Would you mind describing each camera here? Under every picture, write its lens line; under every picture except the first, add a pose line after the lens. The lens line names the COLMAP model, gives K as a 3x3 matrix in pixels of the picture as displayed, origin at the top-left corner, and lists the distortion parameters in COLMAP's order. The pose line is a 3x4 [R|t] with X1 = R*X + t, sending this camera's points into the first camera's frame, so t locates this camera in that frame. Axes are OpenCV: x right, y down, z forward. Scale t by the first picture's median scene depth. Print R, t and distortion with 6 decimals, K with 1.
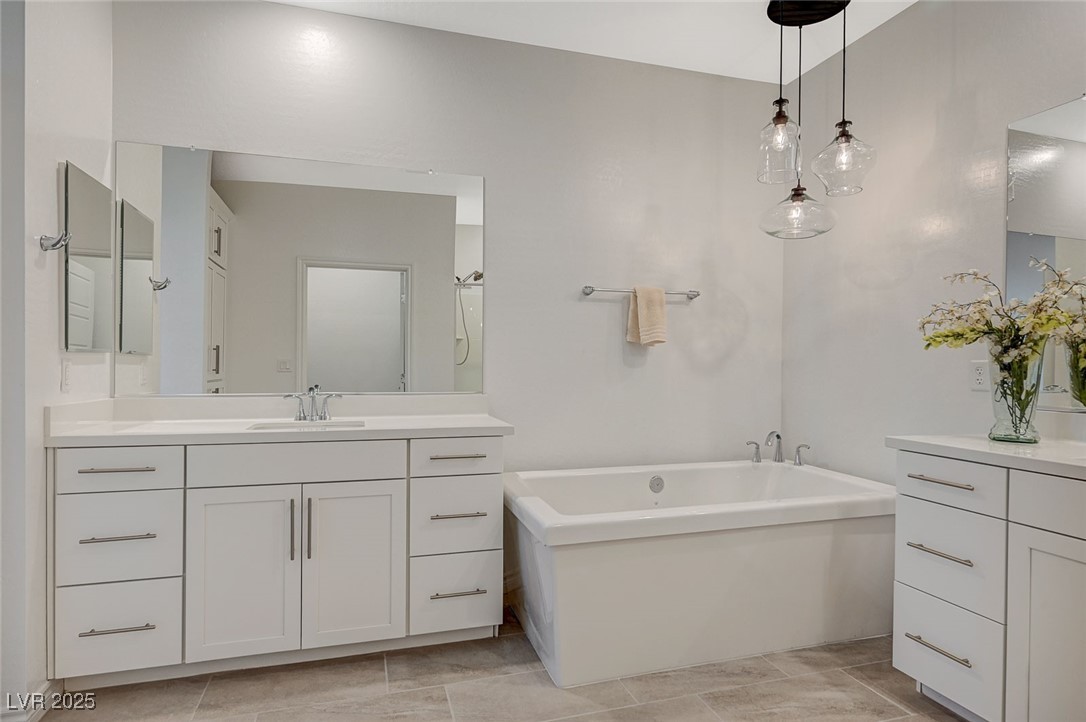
lens RADIAL K [[586.4, 0, 537.3], [0, 586.4, 363.1], [0, 0, 1]] dist [-0.004951, -0.001113]
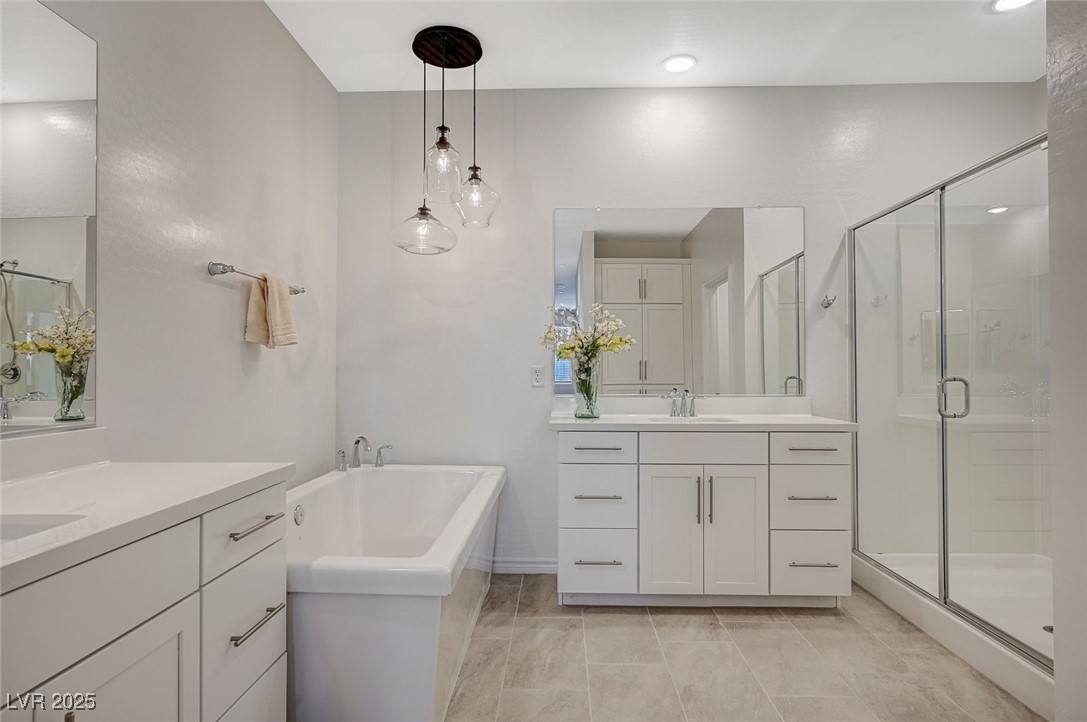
lens RADIAL K [[586.9, 0, 537.3], [0, 586.9, 360.2], [0, 0, 1]] dist [-0.004951, -0.001113]
pose [[0.330609, 0.007874, 0.943735, -0.598438], [0.006501, 0.999922, -0.010621, -0.003089], [-0.943745, 0.009647, 0.330532, 0.514444]]
